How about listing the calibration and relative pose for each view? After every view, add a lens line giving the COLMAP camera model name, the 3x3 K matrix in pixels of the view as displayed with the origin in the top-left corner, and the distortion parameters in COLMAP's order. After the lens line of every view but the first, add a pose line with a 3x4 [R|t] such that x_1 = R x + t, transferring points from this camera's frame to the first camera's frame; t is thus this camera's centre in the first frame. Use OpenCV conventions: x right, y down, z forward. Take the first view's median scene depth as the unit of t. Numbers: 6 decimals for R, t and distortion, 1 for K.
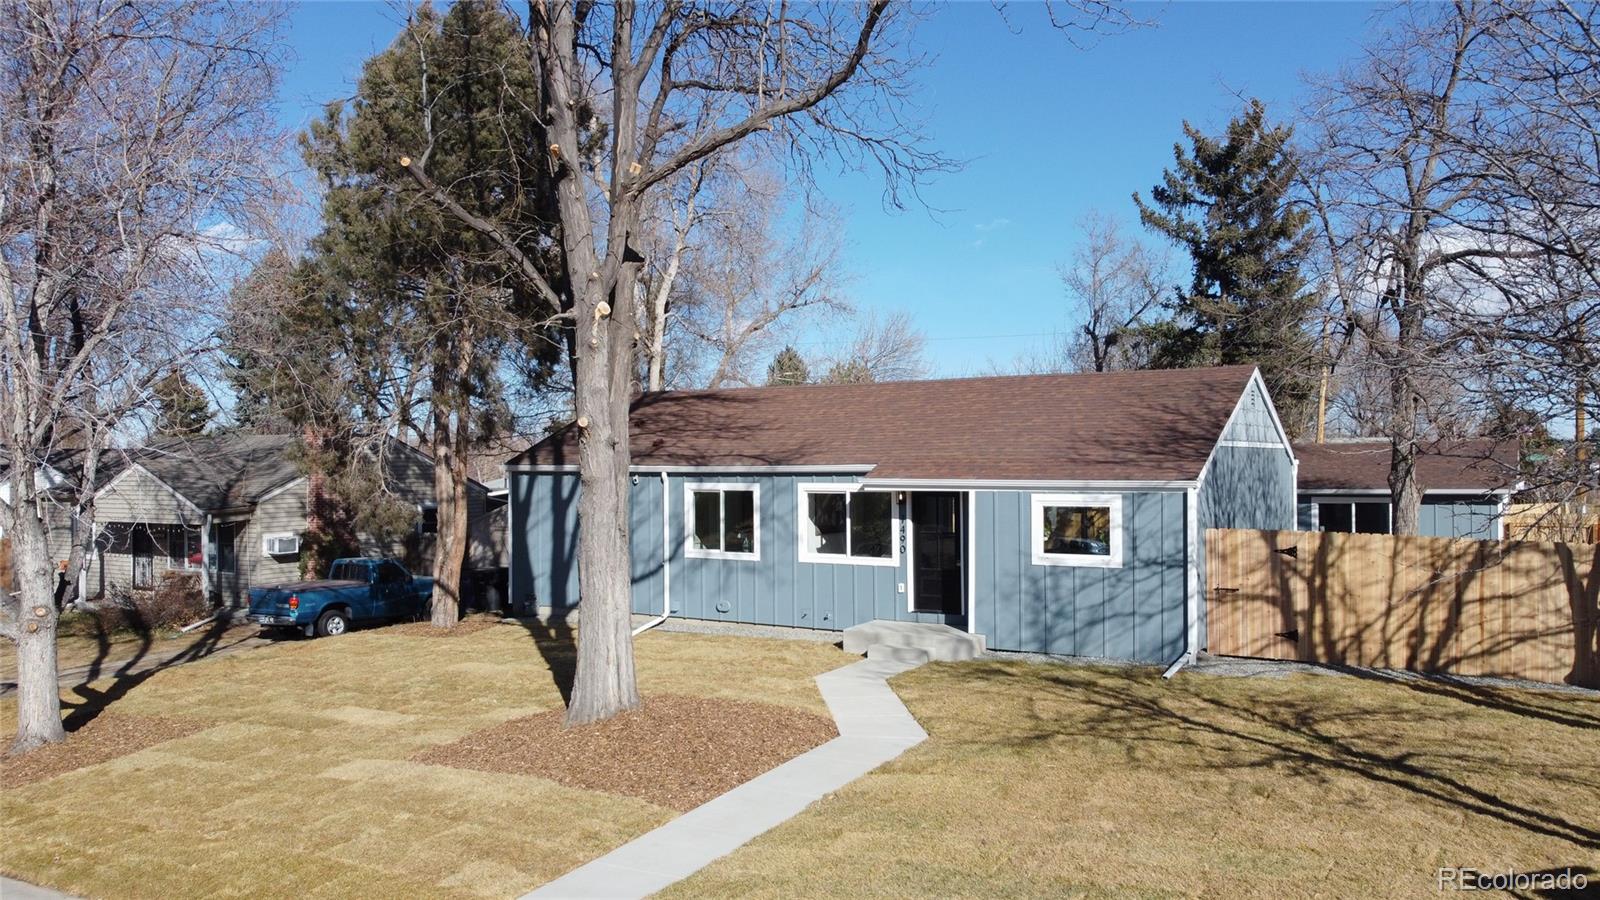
lens RADIAL K [[1238.5, 0, 797.8], [0, 1238.5, 417.1], [0, 0, 1]] dist [0.010936, -0.002344]
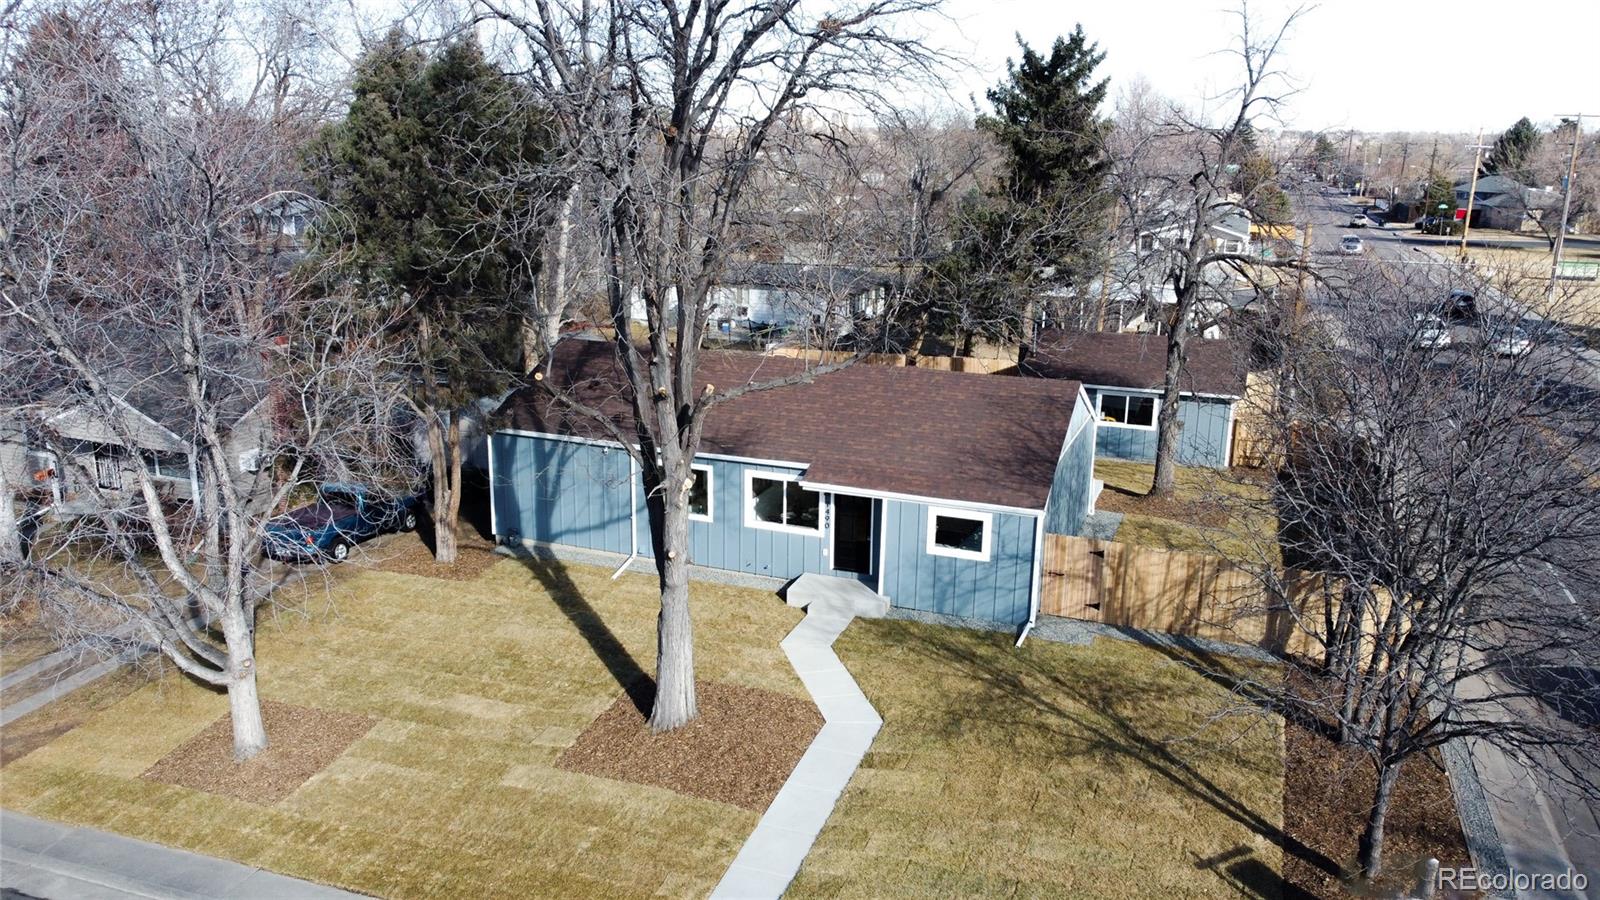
lens RADIAL K [[1238.5, 0, 797.3], [0, 1238.5, 443.4], [0, 0, 1]] dist [0.010936, -0.002344]
pose [[0.981852, -0.026710, 0.187759, -0.236220], [-0.029267, 0.956833, 0.289160, -0.437588], [-0.187377, -0.289407, 0.938687, -0.294921]]
